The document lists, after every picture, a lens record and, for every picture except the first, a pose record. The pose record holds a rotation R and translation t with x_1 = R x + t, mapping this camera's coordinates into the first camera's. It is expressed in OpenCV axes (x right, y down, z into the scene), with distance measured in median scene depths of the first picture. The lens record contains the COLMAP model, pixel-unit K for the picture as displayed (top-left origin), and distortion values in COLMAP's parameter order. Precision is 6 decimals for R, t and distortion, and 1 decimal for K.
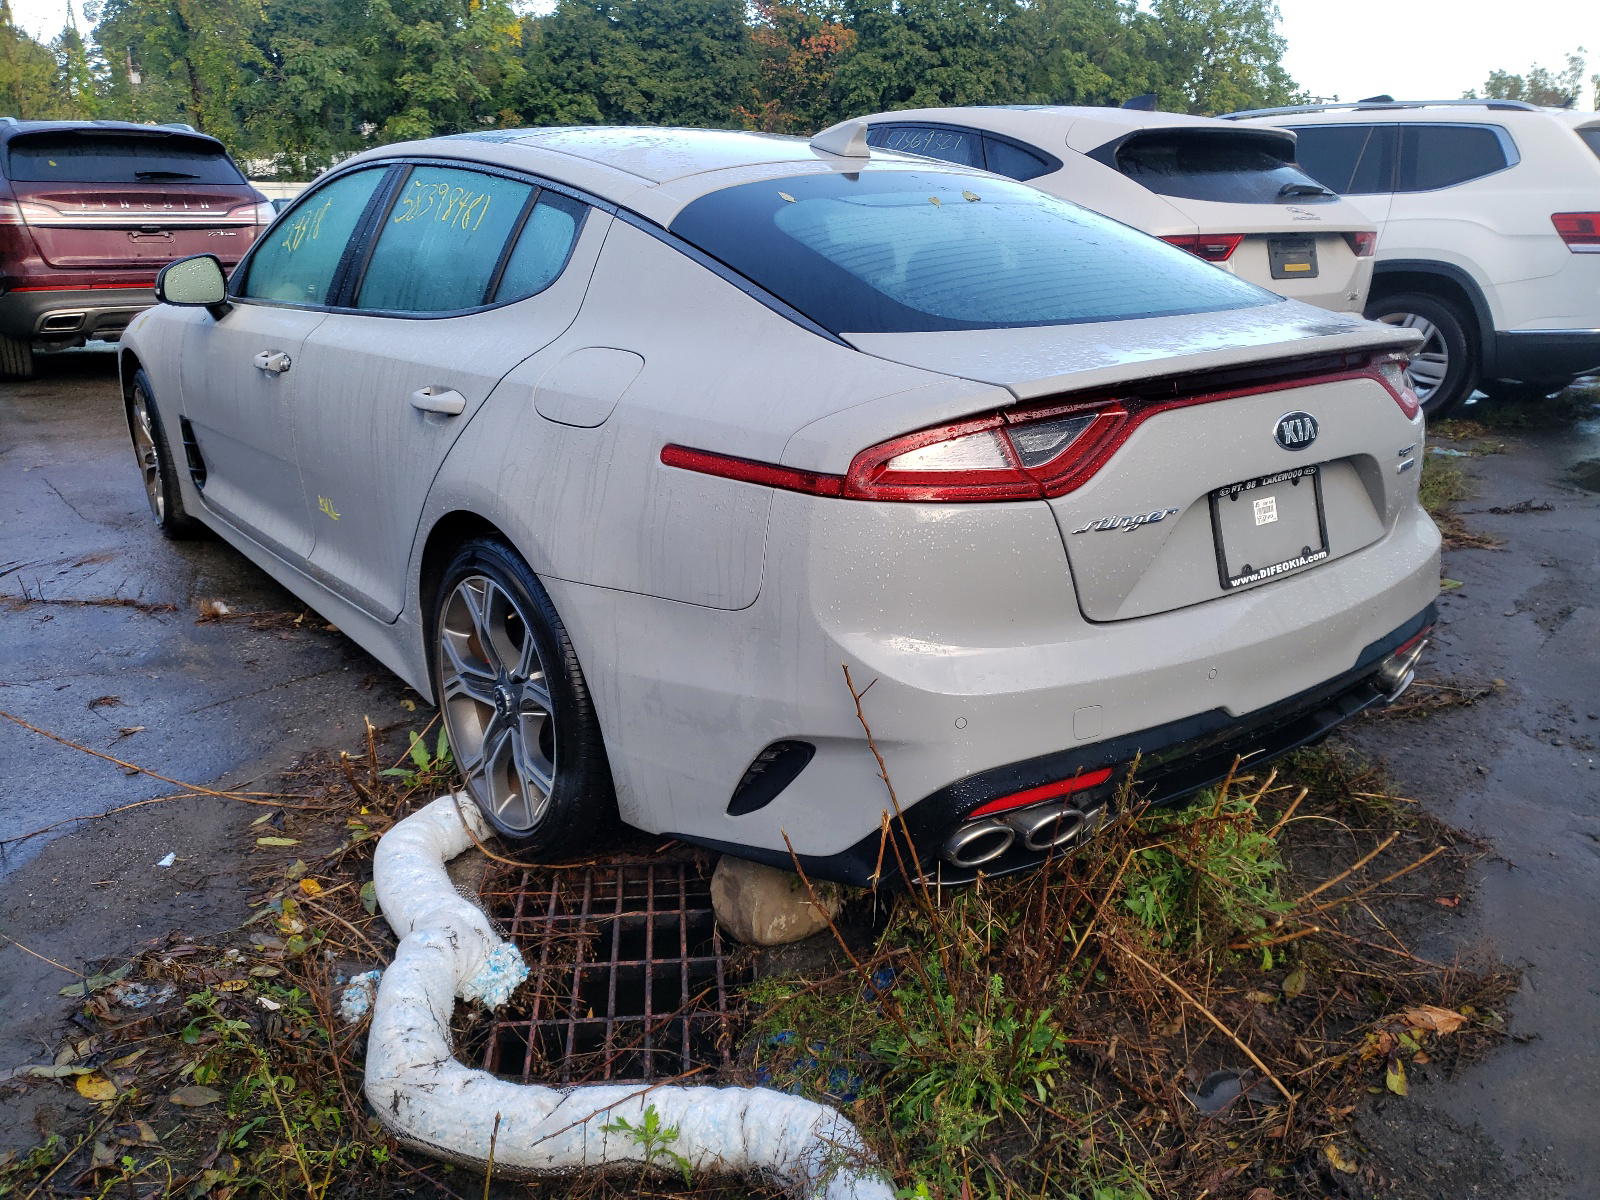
lens RADIAL K [[1217.2, 0, 802.7], [0, 1217.2, 601.8], [0, 0, 1]] dist [0.002528, 0.004713]
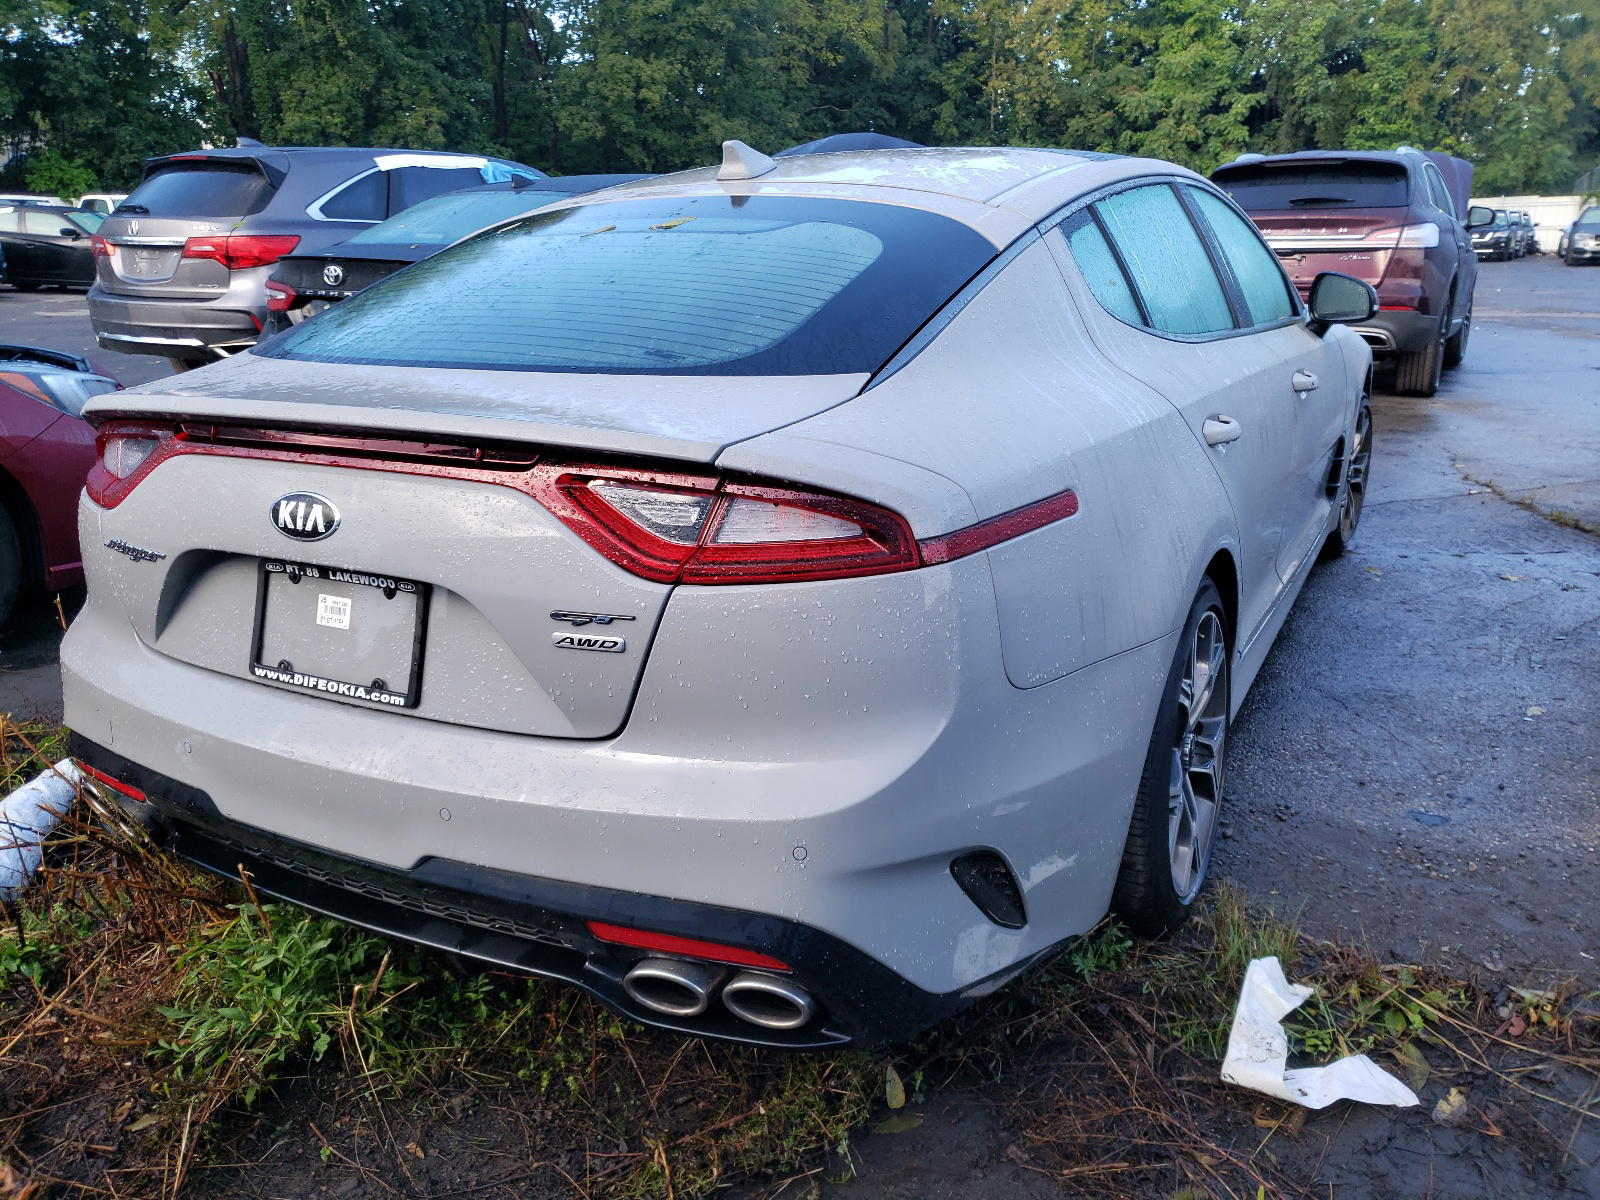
lens RADIAL K [[1217.2, 0, 804.2], [0, 1217.2, 598.1], [0, 0, 1]] dist [0.002528, 0.004713]
pose [[0.395584, 0.250386, -0.883640, 1.218786], [-0.266669, 0.951985, 0.150371, -0.288675], [0.878863, 0.176155, 0.443361, 0.918496]]
